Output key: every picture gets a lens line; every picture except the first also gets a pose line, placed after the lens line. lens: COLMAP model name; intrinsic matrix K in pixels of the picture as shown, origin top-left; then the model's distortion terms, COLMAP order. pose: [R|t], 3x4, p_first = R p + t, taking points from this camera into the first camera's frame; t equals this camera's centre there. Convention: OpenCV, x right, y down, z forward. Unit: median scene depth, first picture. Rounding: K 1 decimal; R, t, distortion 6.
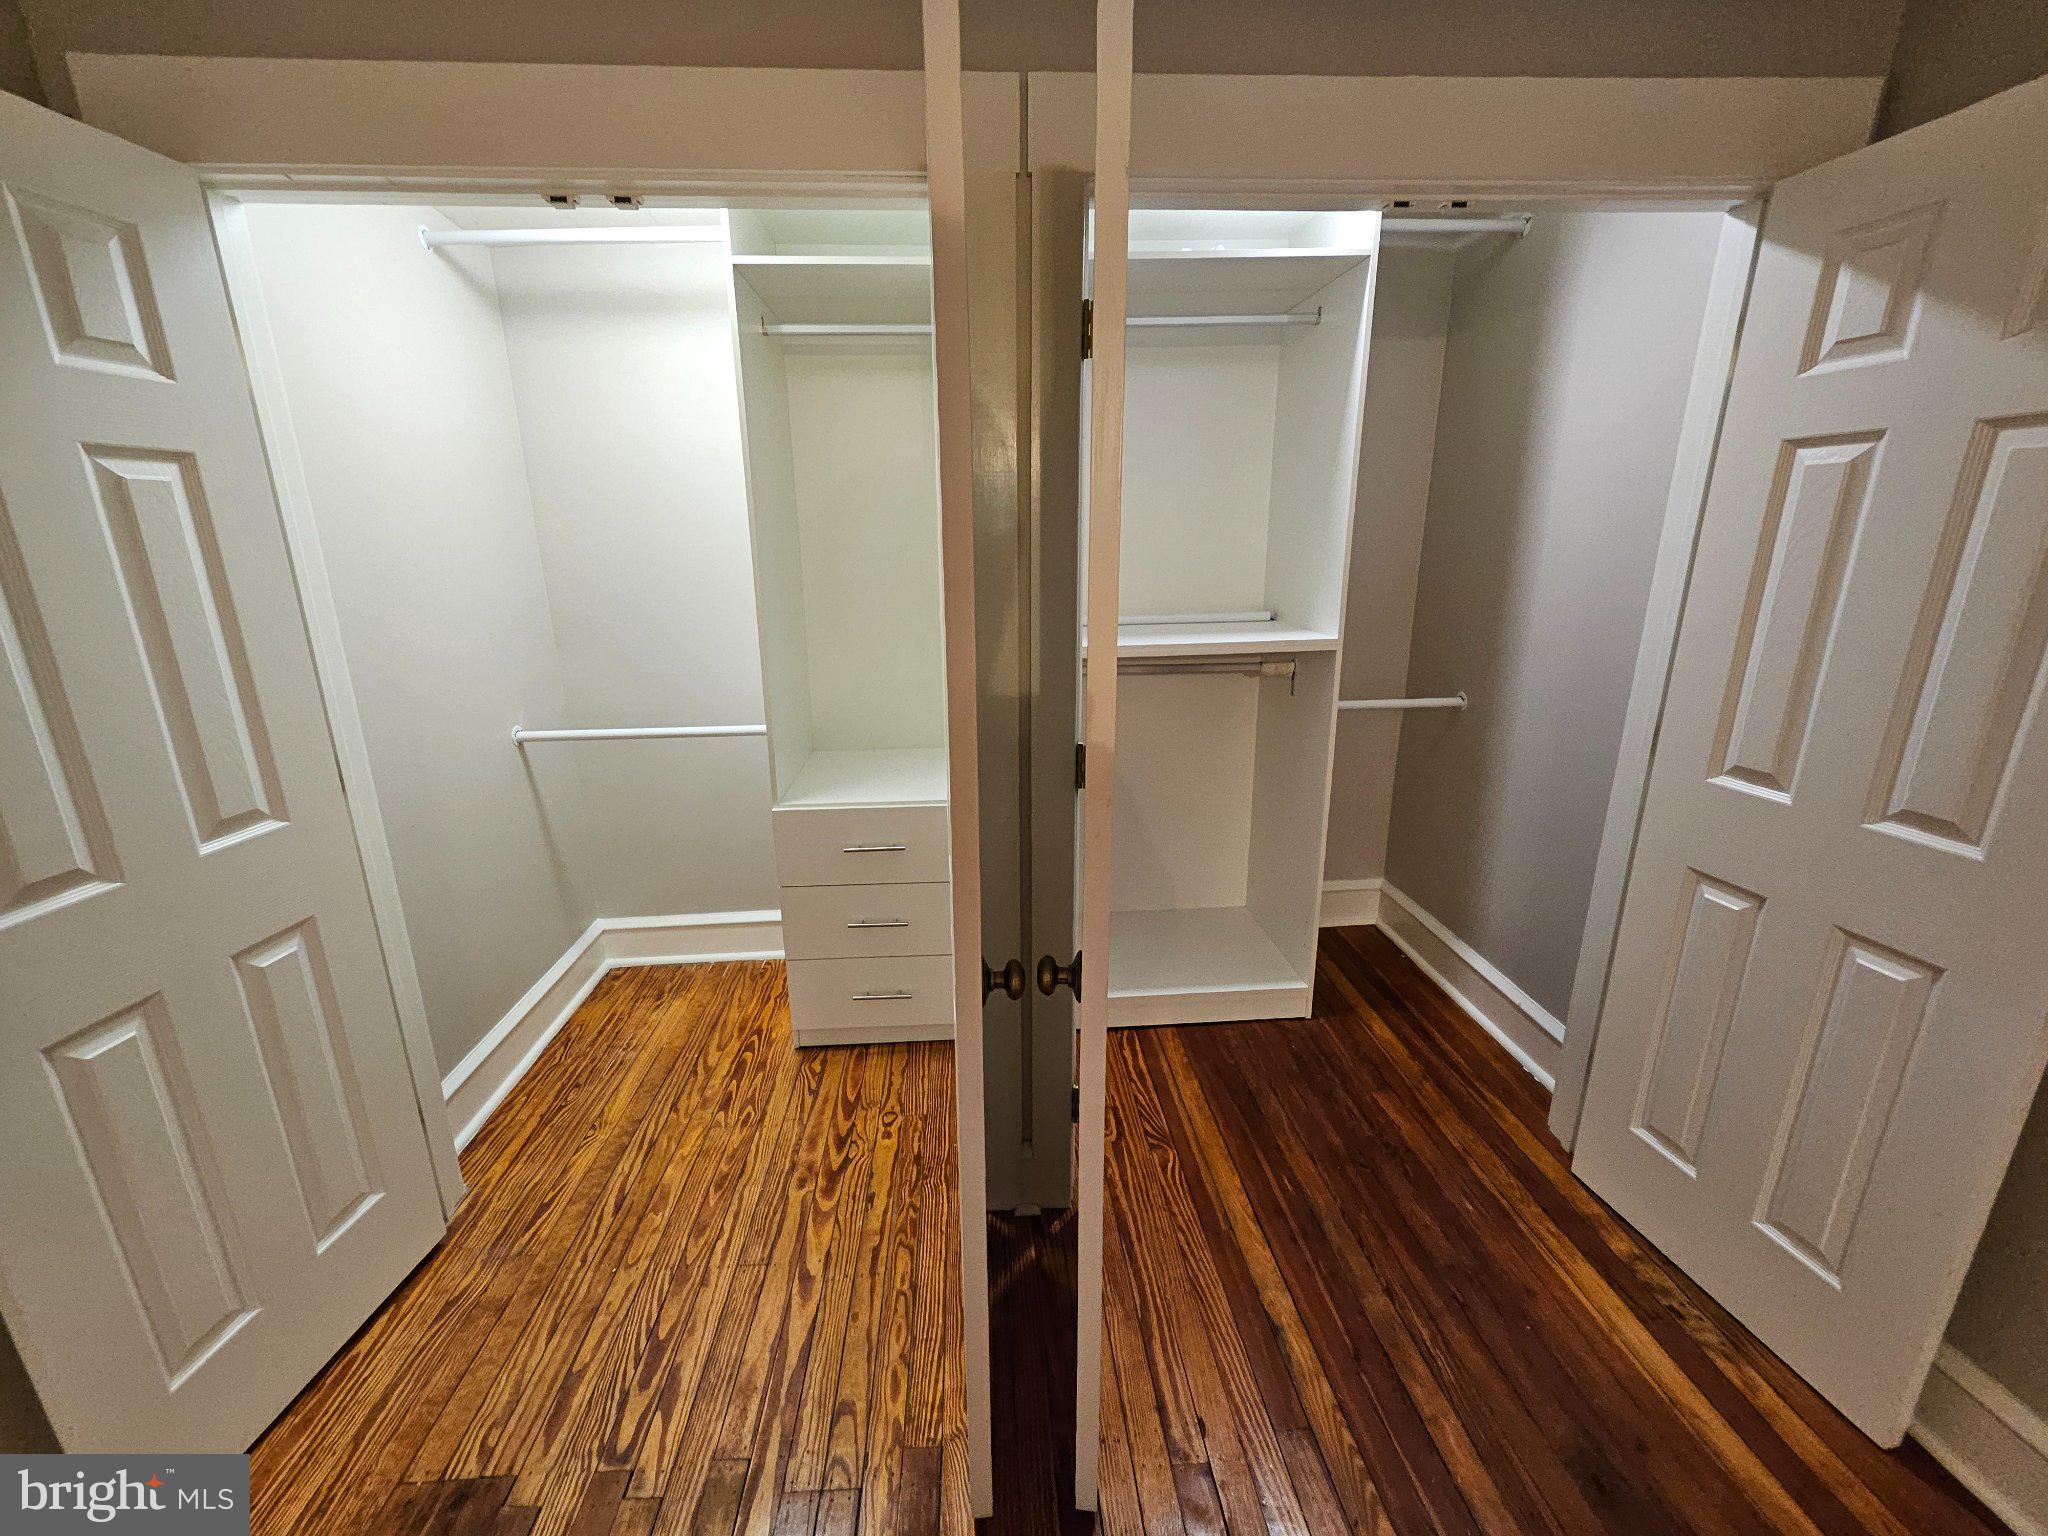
lens RADIAL K [[803.9, 0, 1009.9], [0, 803.9, 744.4], [0, 0, 1]] dist [0.011802, -0.005121]
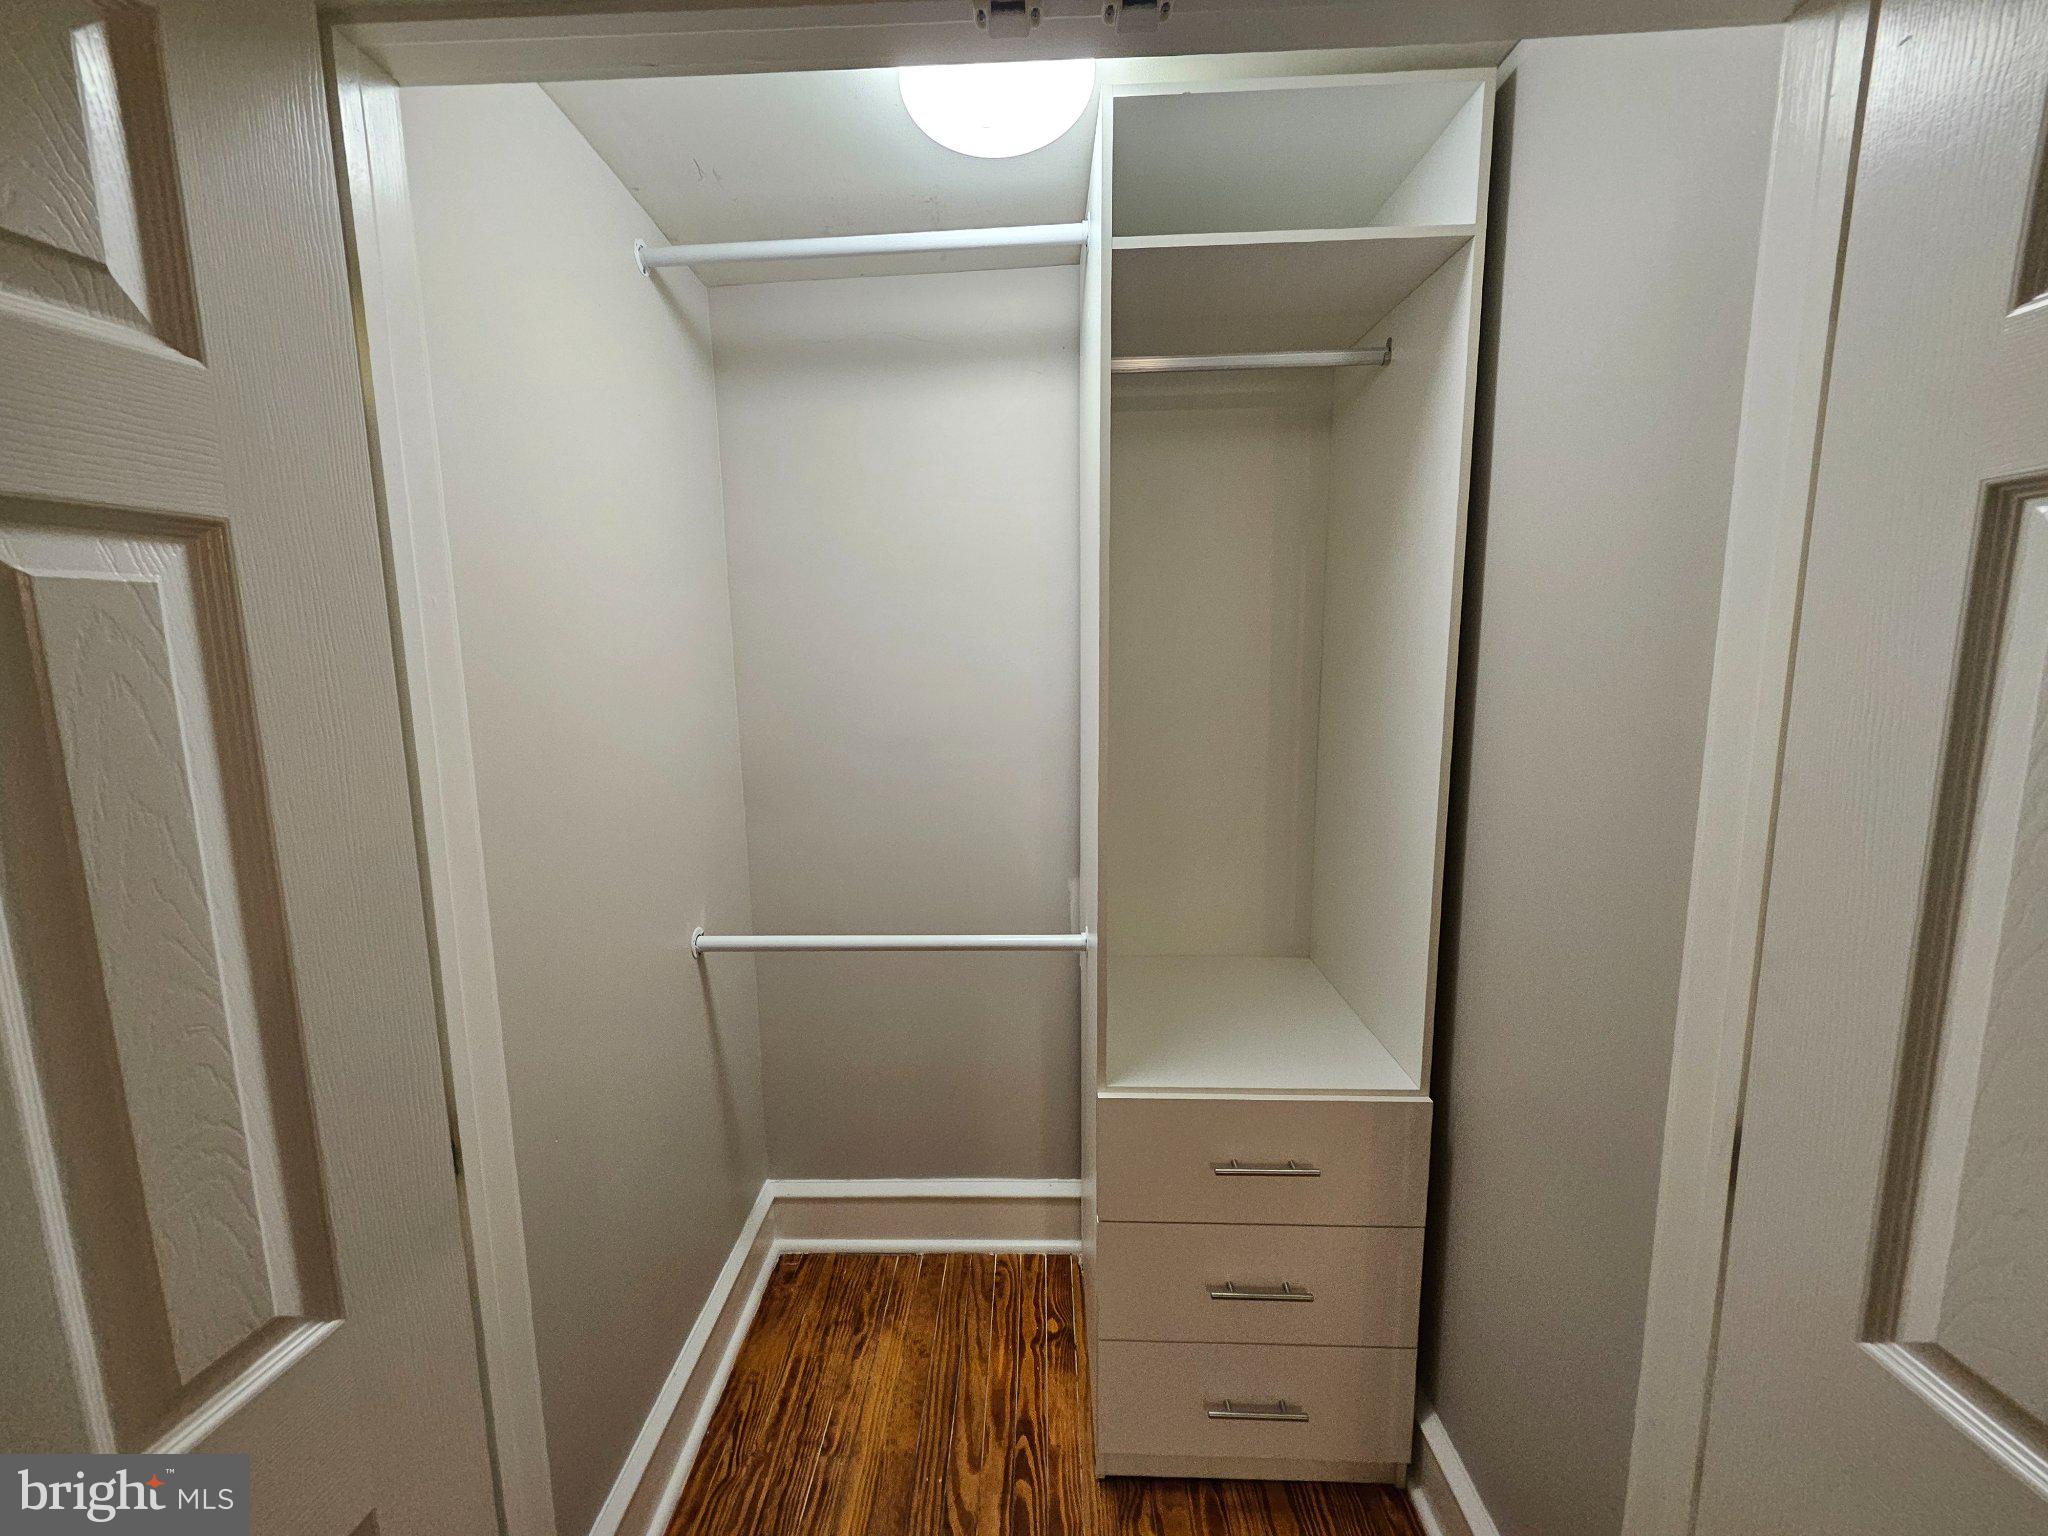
lens RADIAL K [[803.9, 0, 1009.9], [0, 803.9, 744.4], [0, 0, 1]] dist [0.011802, -0.005121]
pose [[0.995722, 0.005863, -0.092214, -0.280274], [-0.017094, 0.992447, -0.121480, -0.100064], [0.090806, 0.122536, 0.988301, 0.319939]]
